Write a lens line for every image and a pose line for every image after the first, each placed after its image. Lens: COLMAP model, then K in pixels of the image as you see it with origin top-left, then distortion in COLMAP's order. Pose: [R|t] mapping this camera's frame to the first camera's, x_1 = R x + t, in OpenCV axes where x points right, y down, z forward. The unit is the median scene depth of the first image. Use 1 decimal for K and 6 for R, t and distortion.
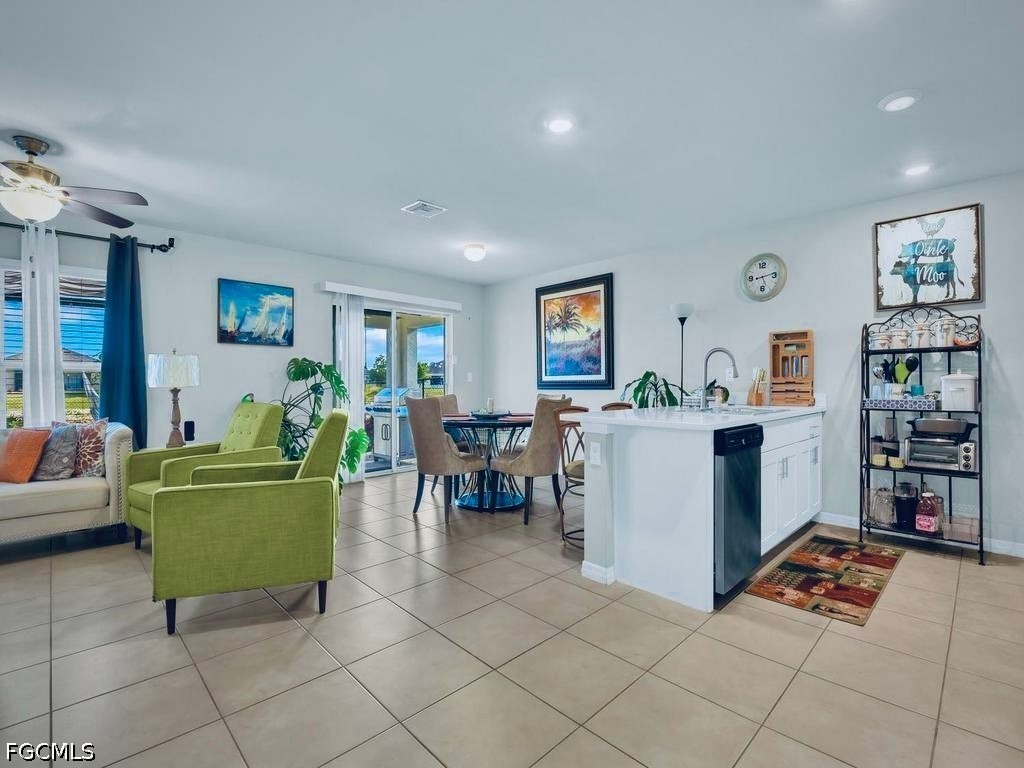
lens RADIAL K [[468.2, 0, 508.1], [0, 468.2, 389.8], [0, 0, 1]] dist [-0.016374, -0.005729]
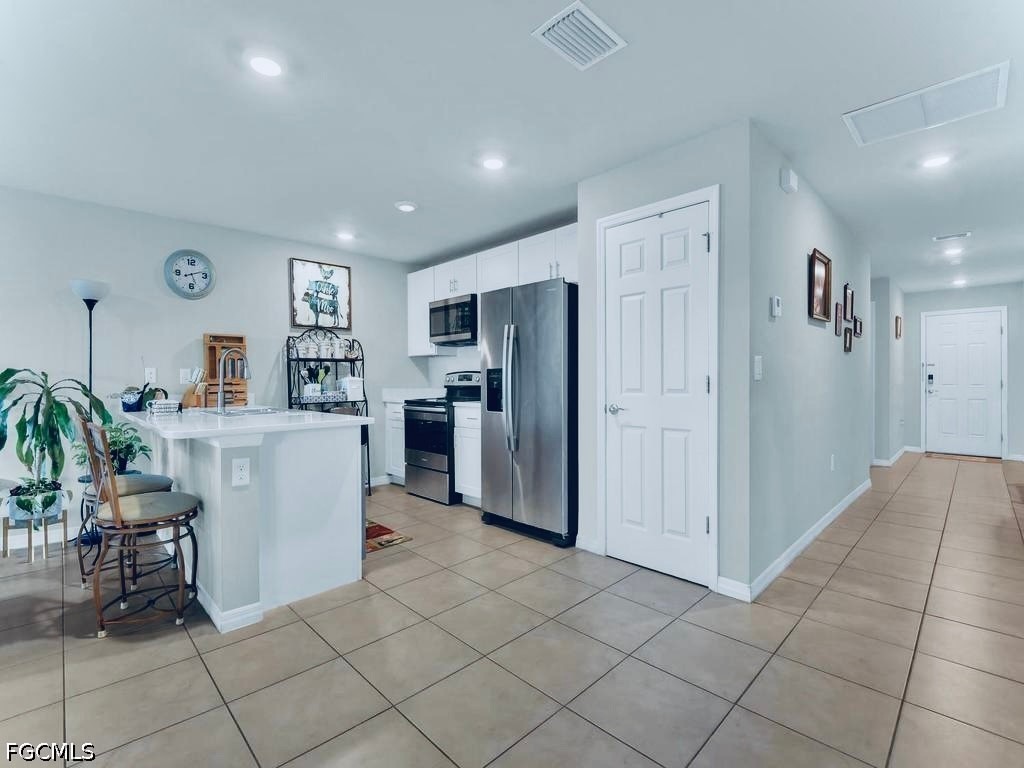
lens RADIAL K [[468.2, 0, 512.3], [0, 468.2, 385.1], [0, 0, 1]] dist [-0.016374, -0.005729]
pose [[-0.016301, -0.009503, 0.999822, -0.377343], [0.021644, 0.999717, 0.009855, -0.007713], [-0.999633, 0.021800, -0.016091, 0.318893]]
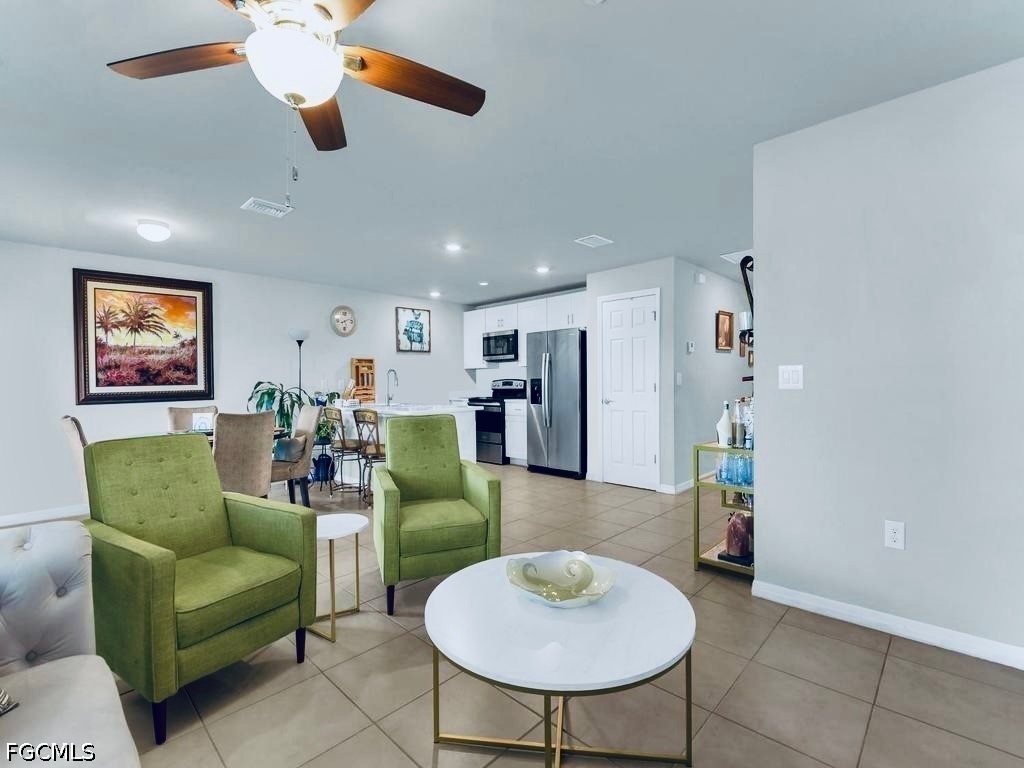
lens RADIAL K [[468.2, 0, 511.4], [0, 468.2, 399.1], [0, 0, 1]] dist [-0.016374, -0.005729]
pose [[-0.040263, -0.035482, 0.998559, -0.914341], [0.030611, 0.998856, 0.036727, -0.021486], [-0.998720, 0.032046, -0.039131, 0.459180]]
